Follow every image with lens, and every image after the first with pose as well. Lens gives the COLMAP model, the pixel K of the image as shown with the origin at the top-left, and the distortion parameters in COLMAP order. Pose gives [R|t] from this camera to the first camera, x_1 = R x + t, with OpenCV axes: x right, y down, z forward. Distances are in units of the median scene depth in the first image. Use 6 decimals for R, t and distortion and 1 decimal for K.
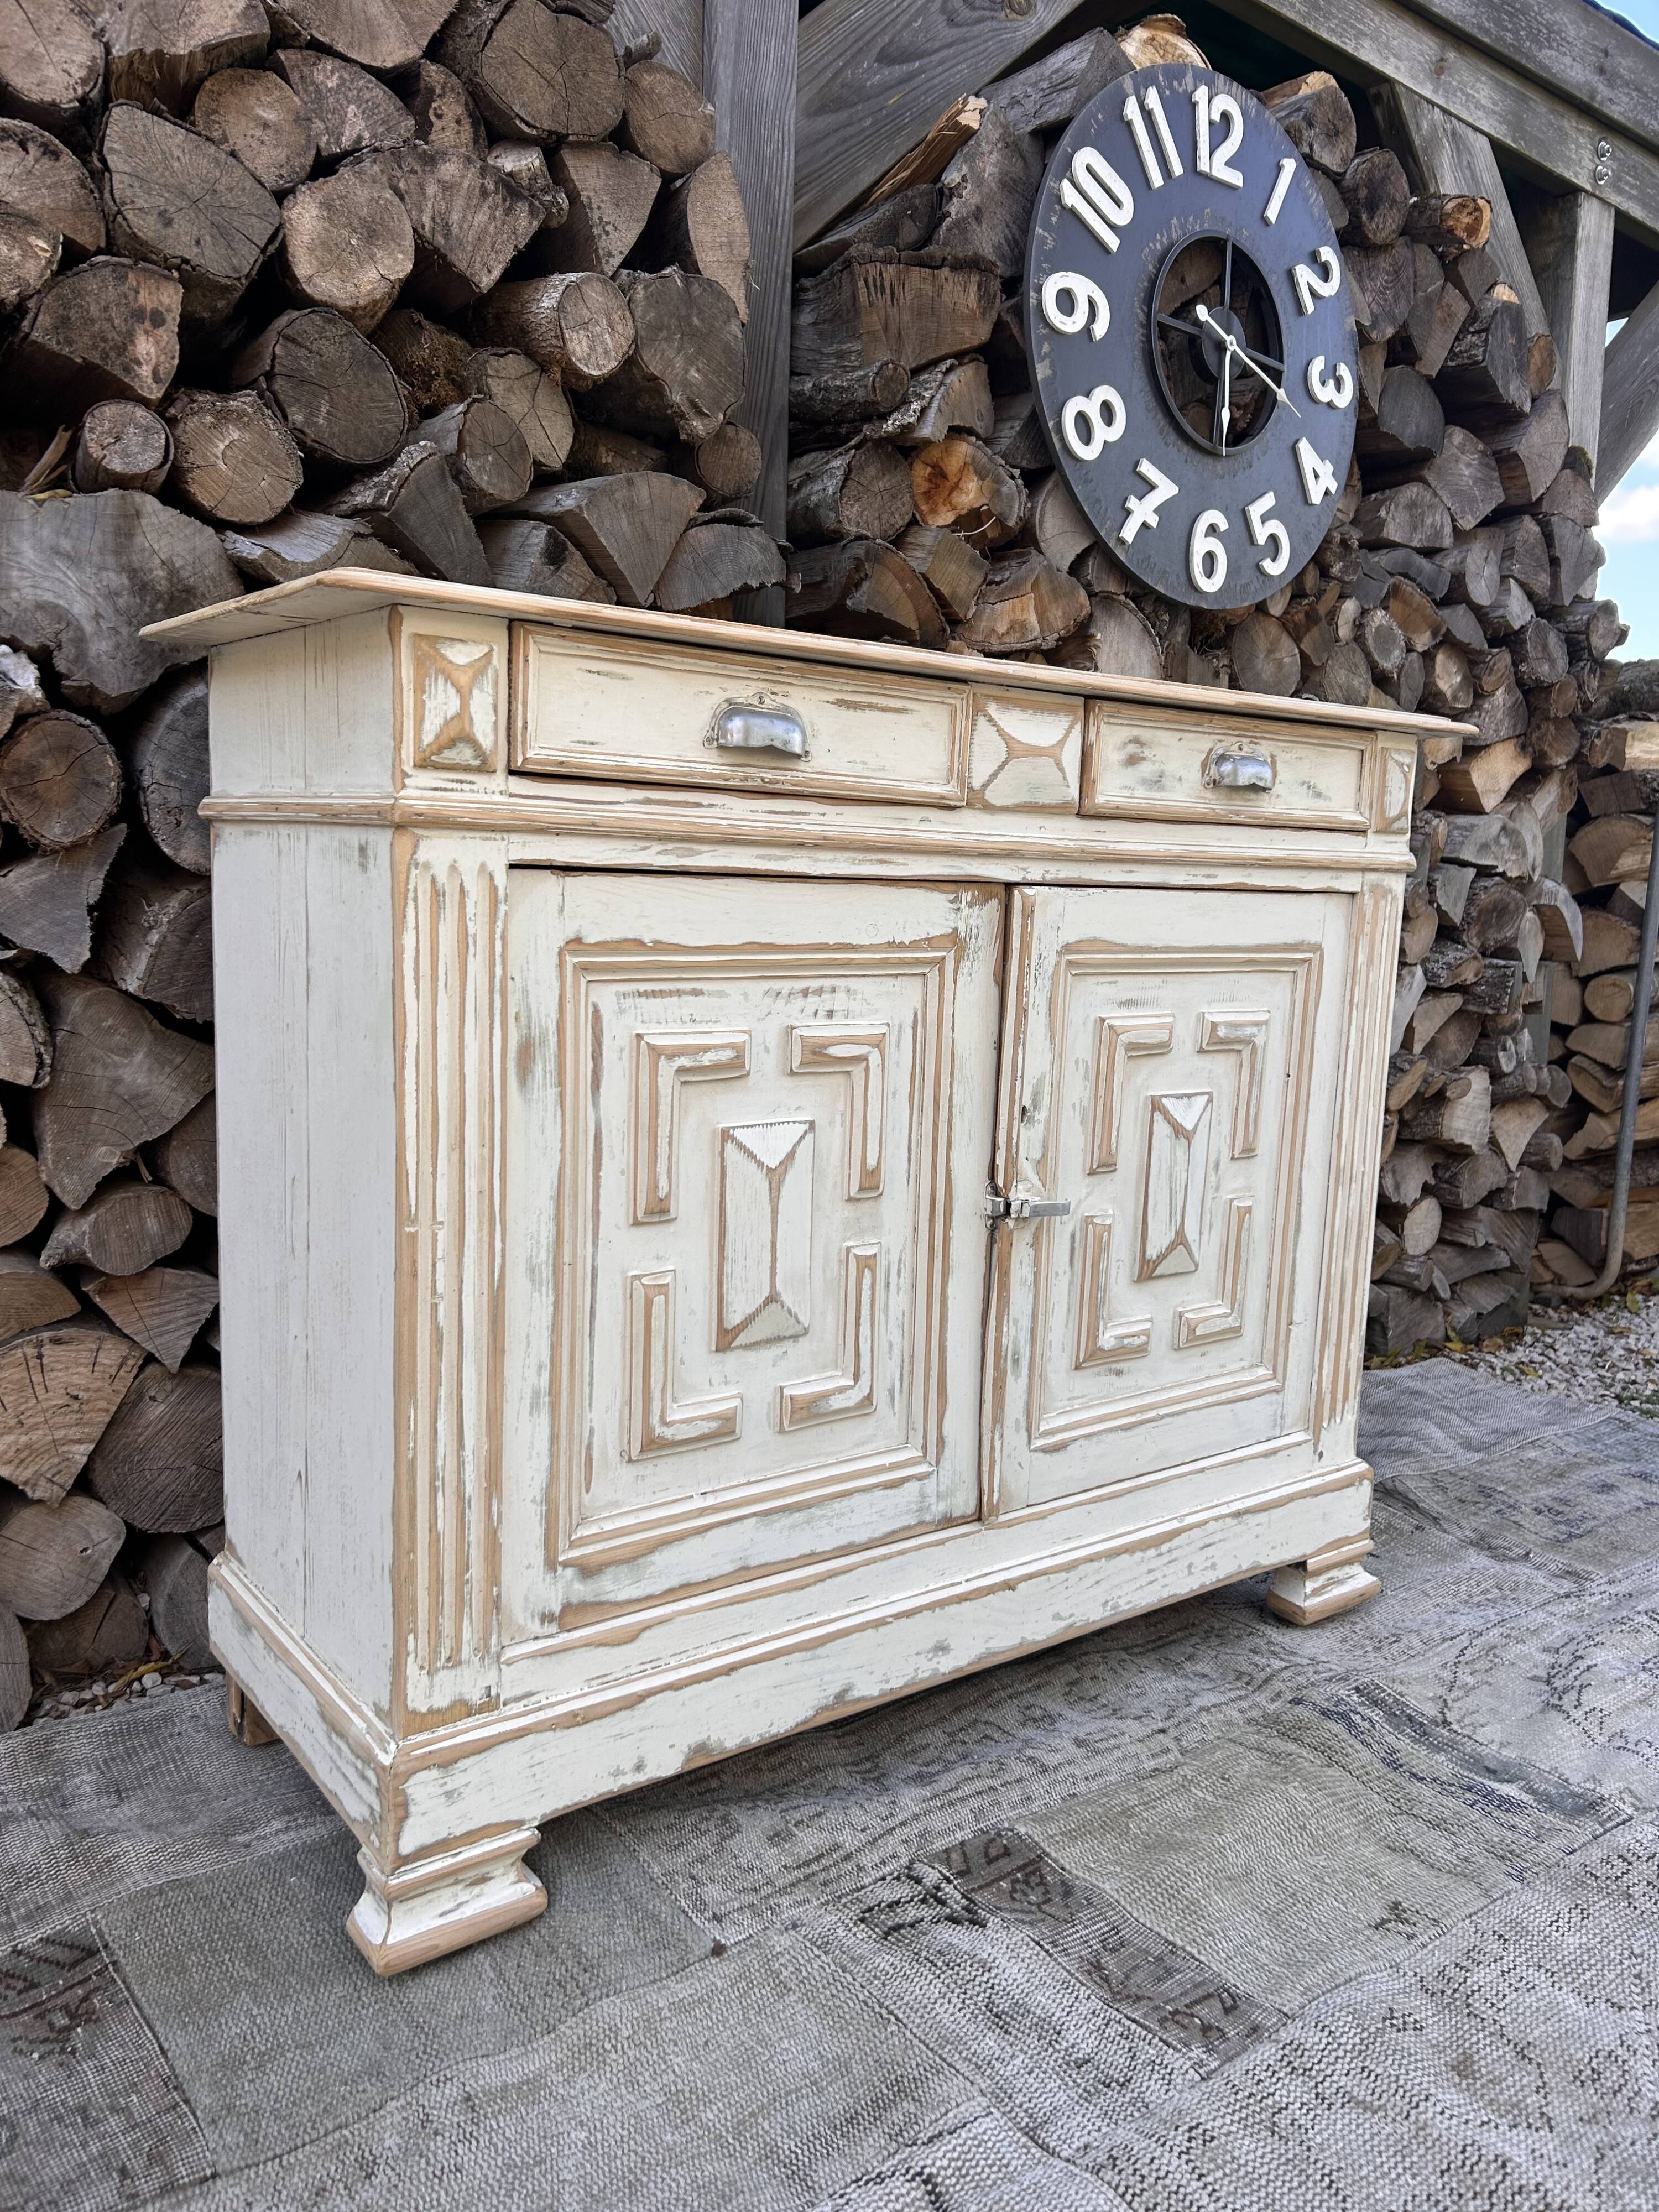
lens RADIAL K [[1677.8, 0, 843.2], [0, 1677.8, 1093.8], [0, 0, 1]] dist [0.044538, -0.048508]
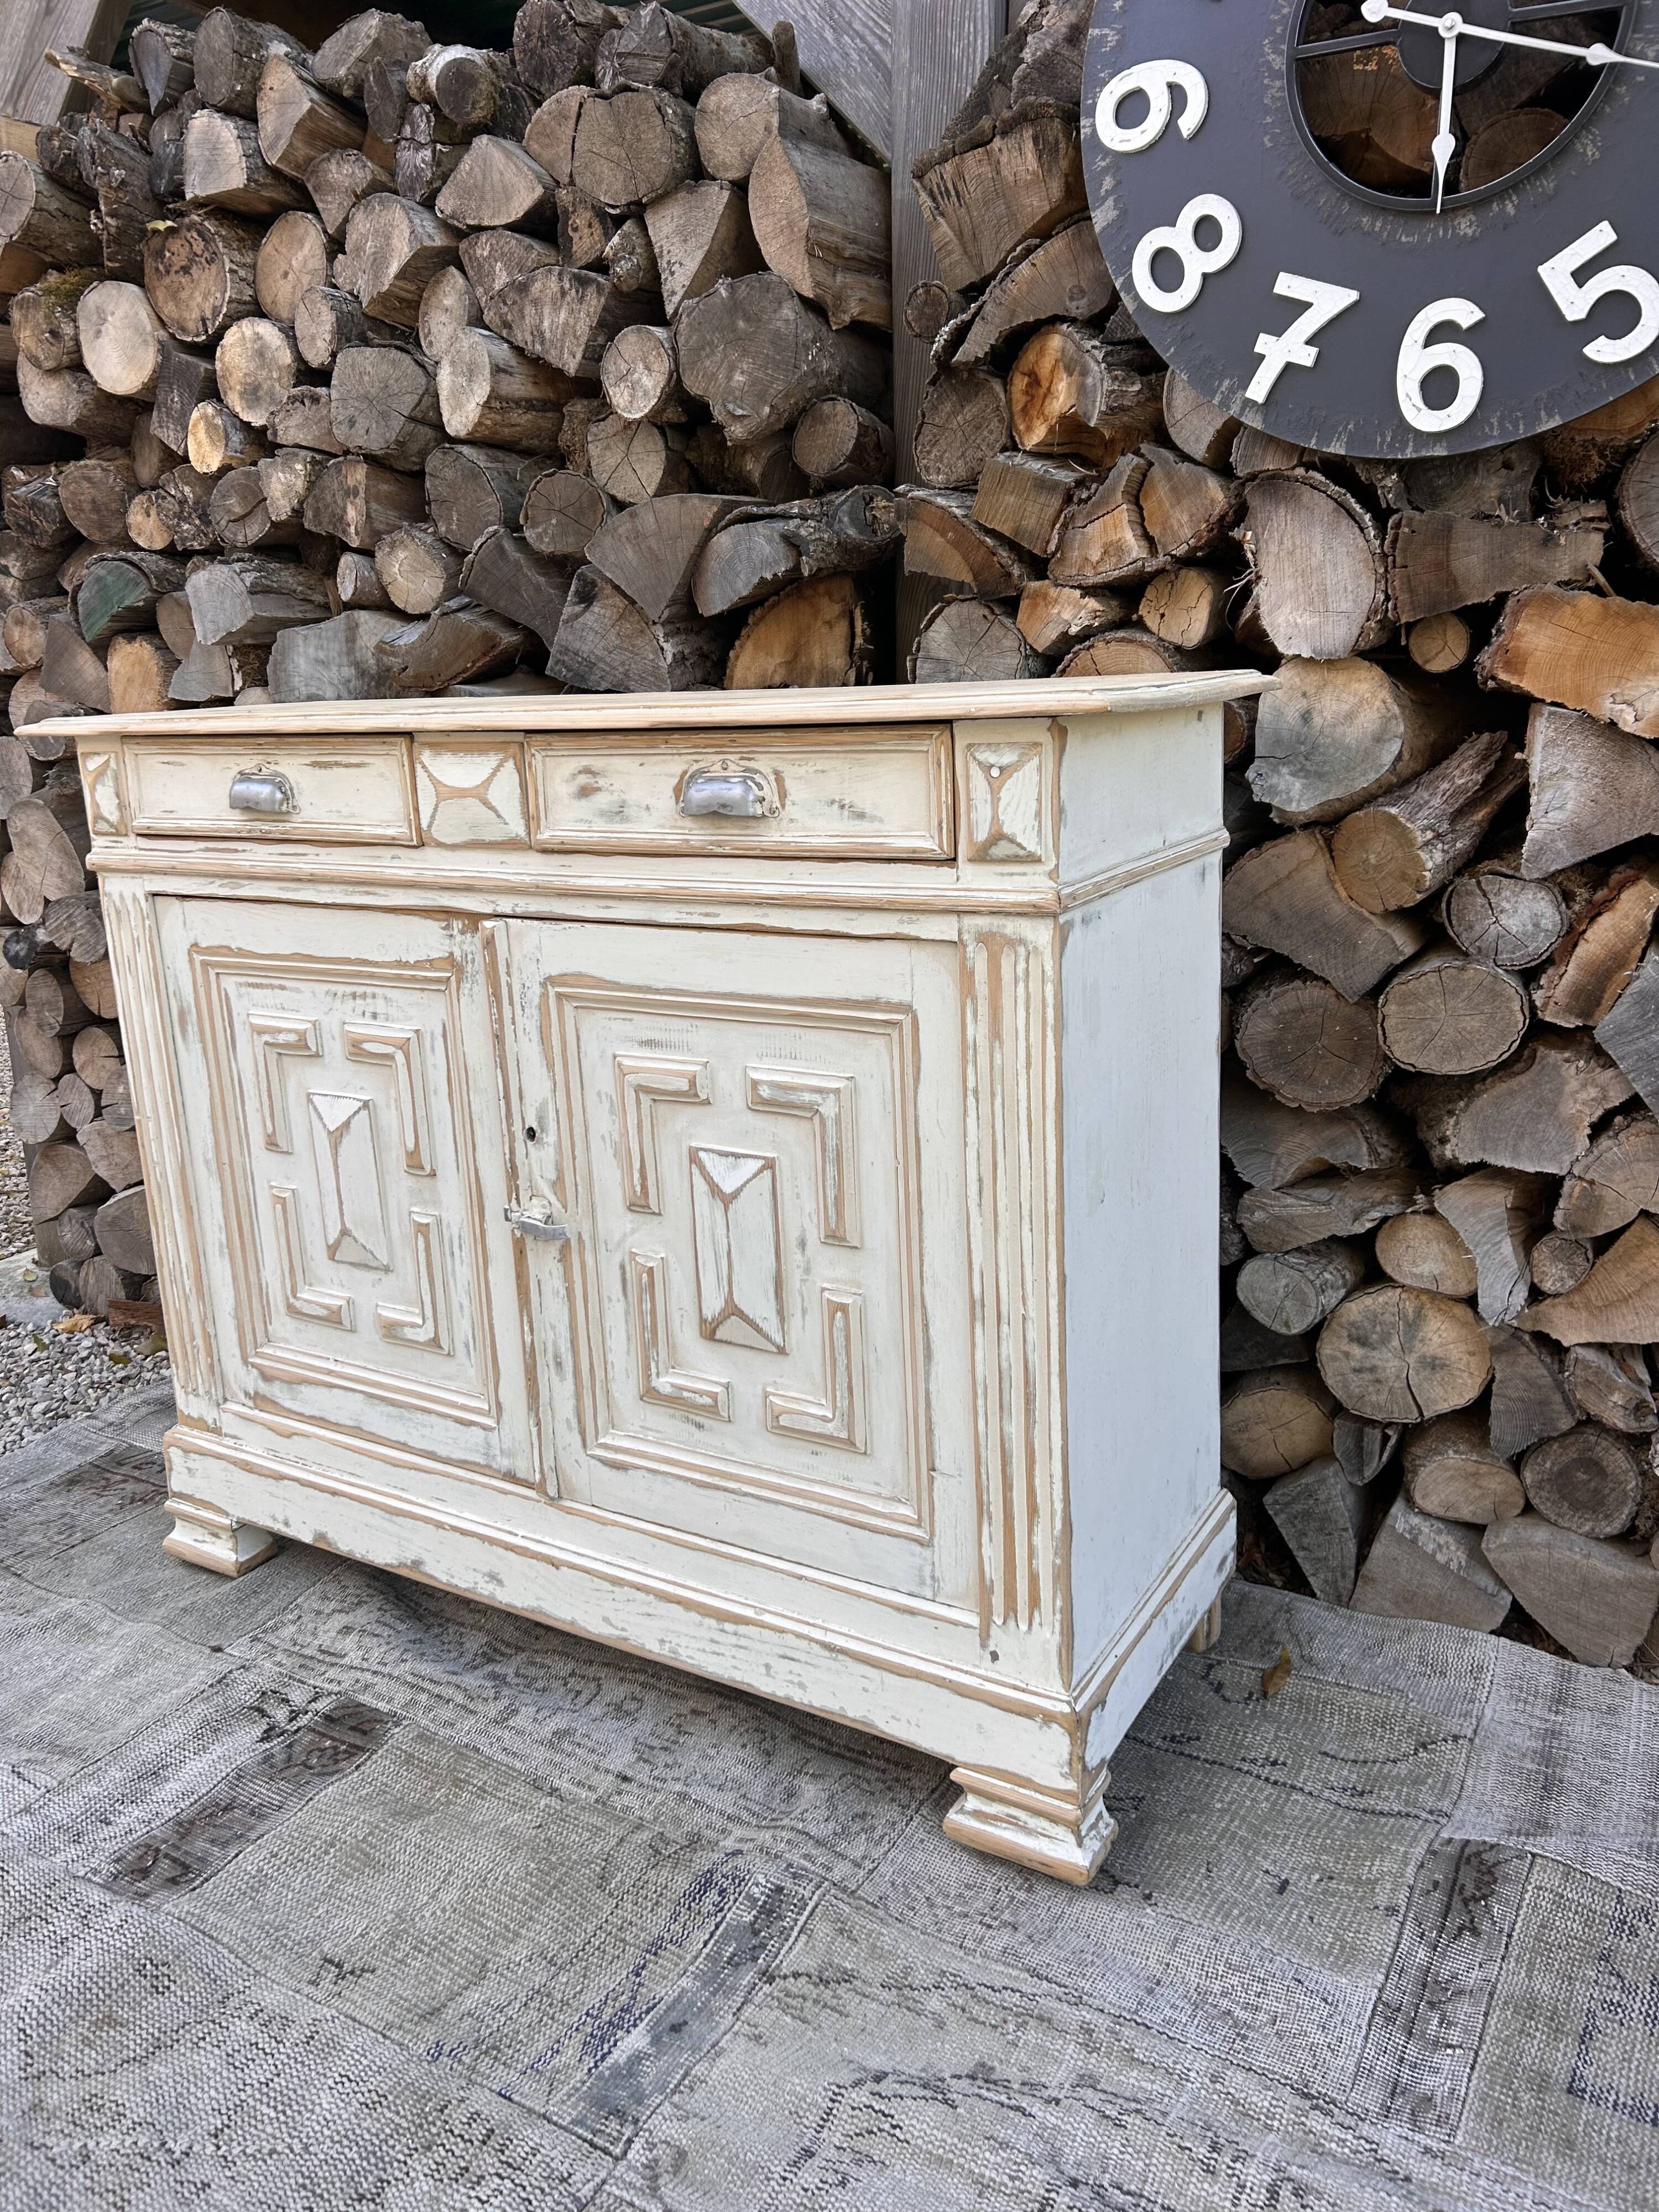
lens RADIAL K [[1677.8, 0, 800.2], [0, 1677.8, 1079.9], [0, 0, 1]] dist [0.044538, -0.048508]
pose [[0.359006, 0.174304, -0.916915, 1.091768], [-0.070825, 0.984662, 0.159452, -0.194216], [0.930644, 0.007697, 0.365845, 0.755009]]
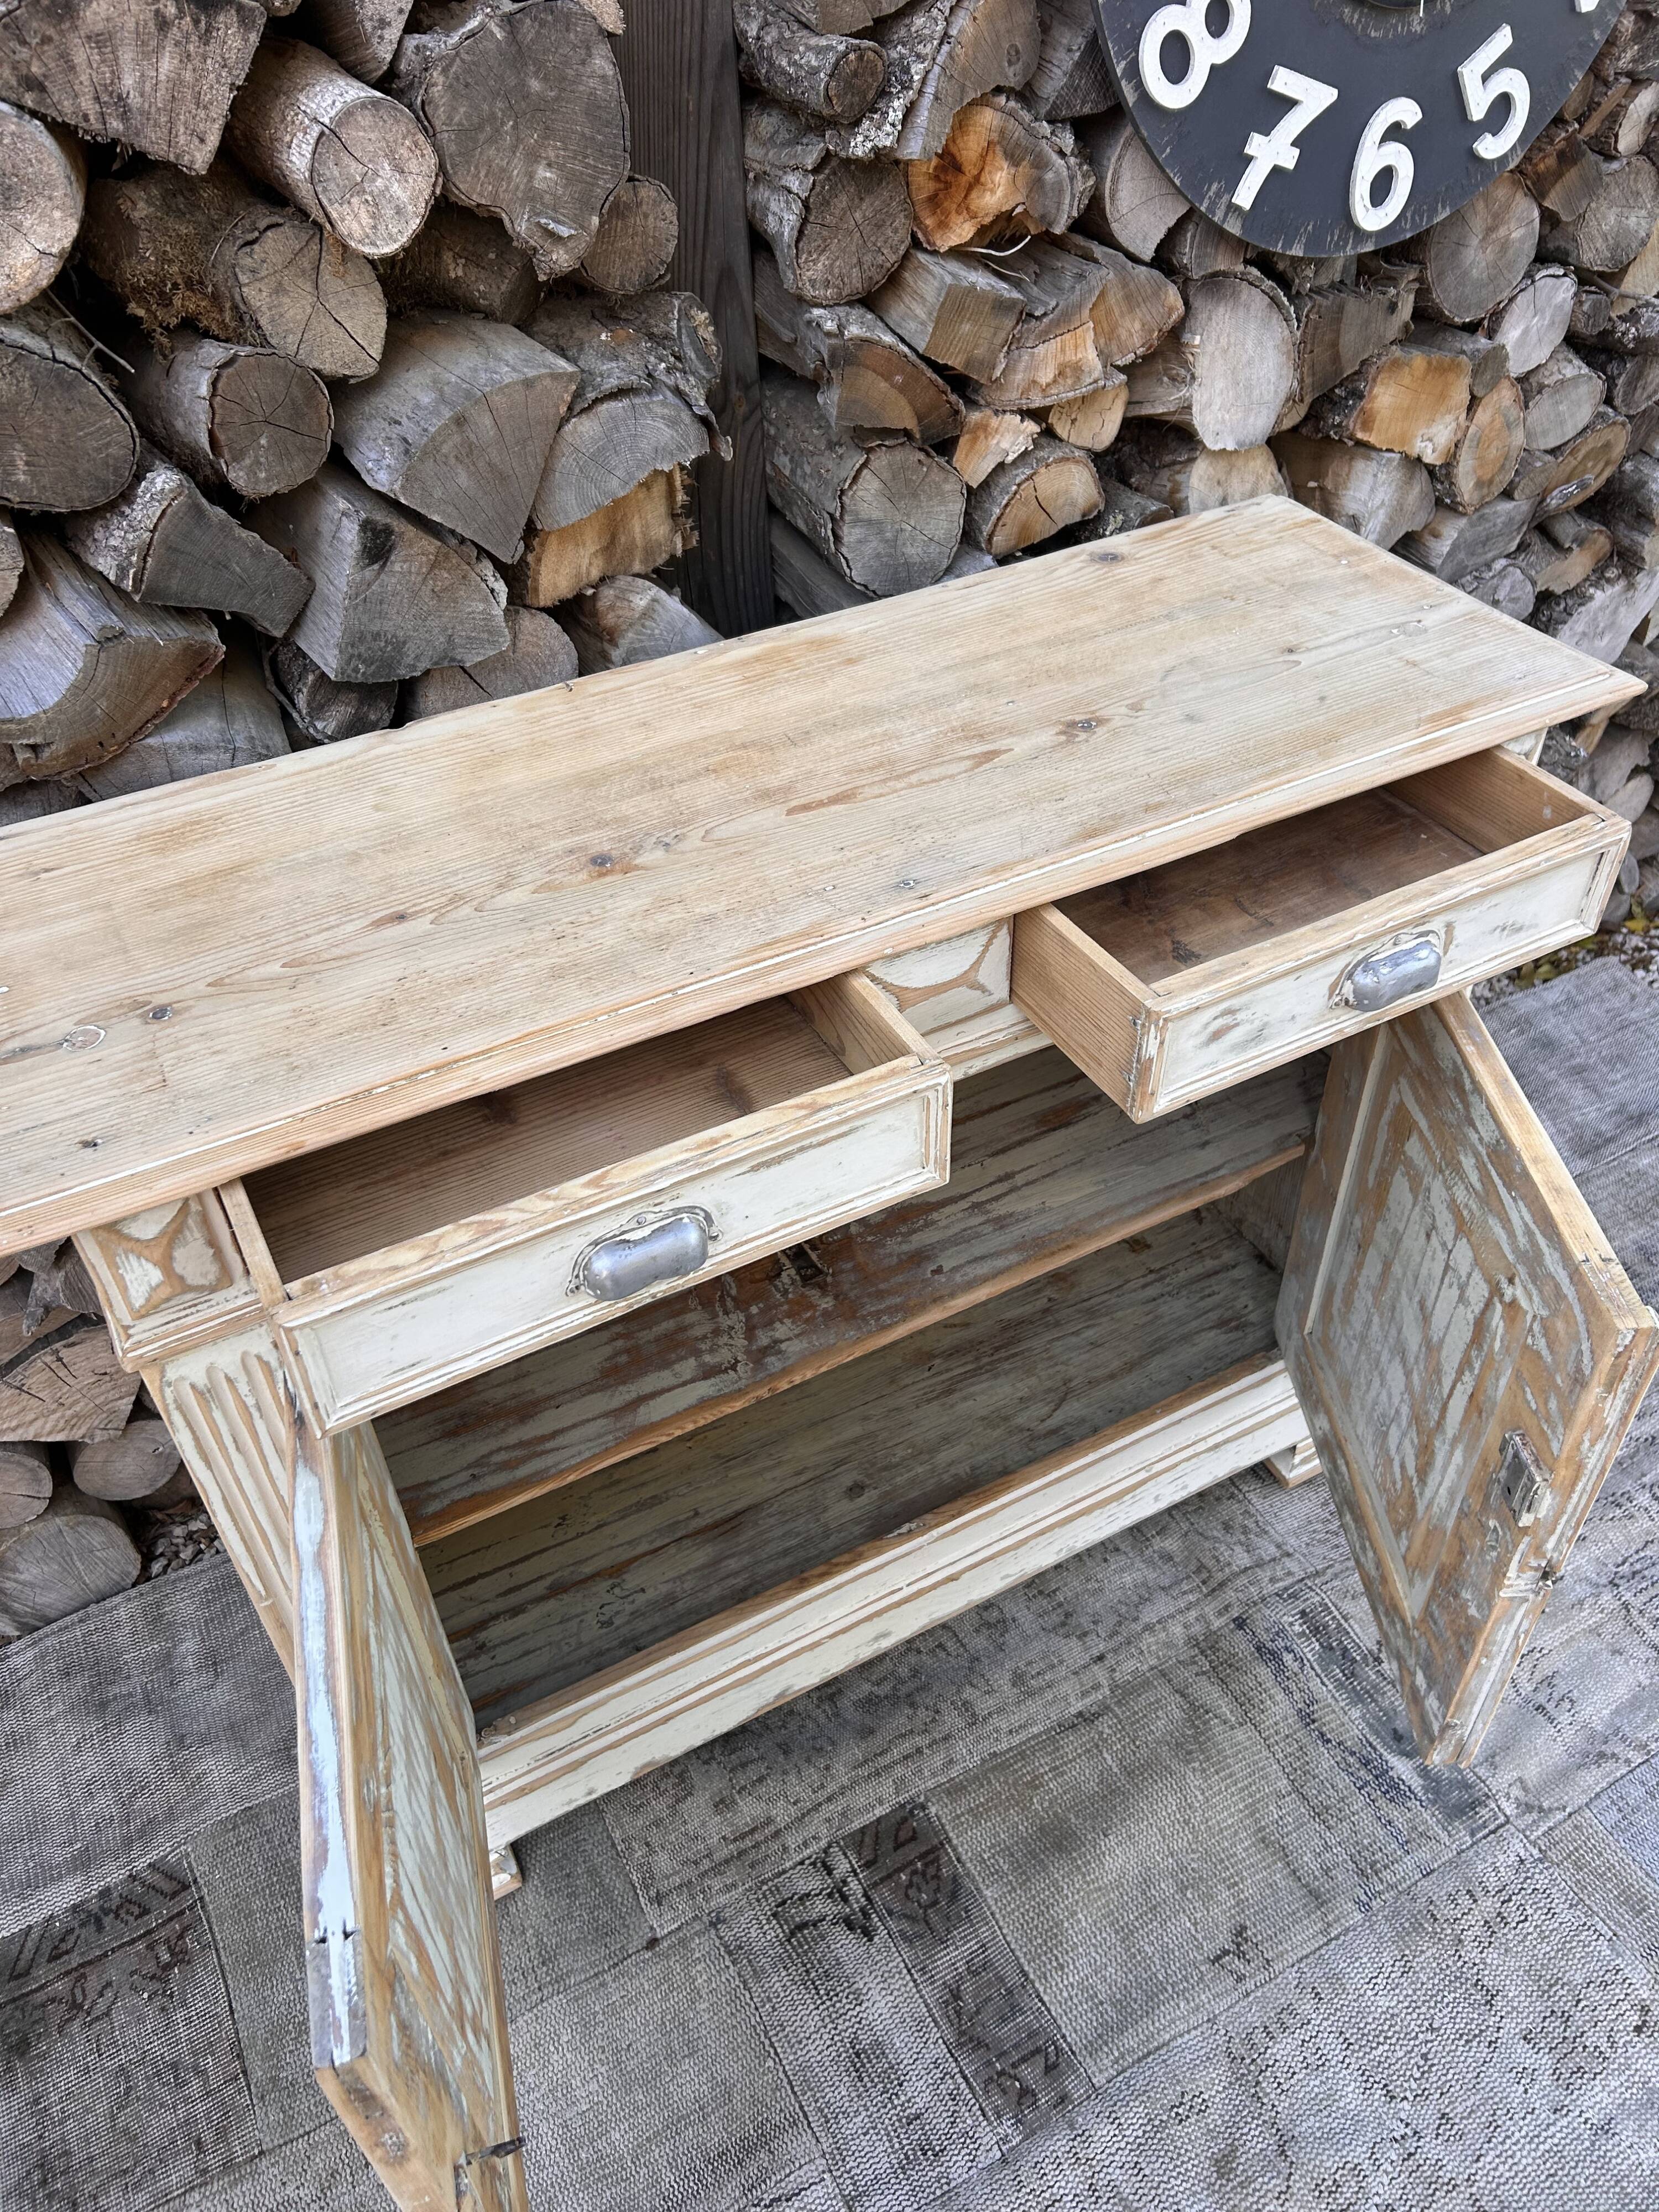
lens RADIAL K [[1677.8, 0, 834.0], [0, 1677.8, 1091.8], [0, 0, 1]] dist [0.044538, -0.048508]
pose [[0.984811, 0.053678, -0.165126, 0.185713], [0.047336, 0.831991, 0.552766, -0.562518], [0.167055, -0.552186, 0.816813, 0.286349]]
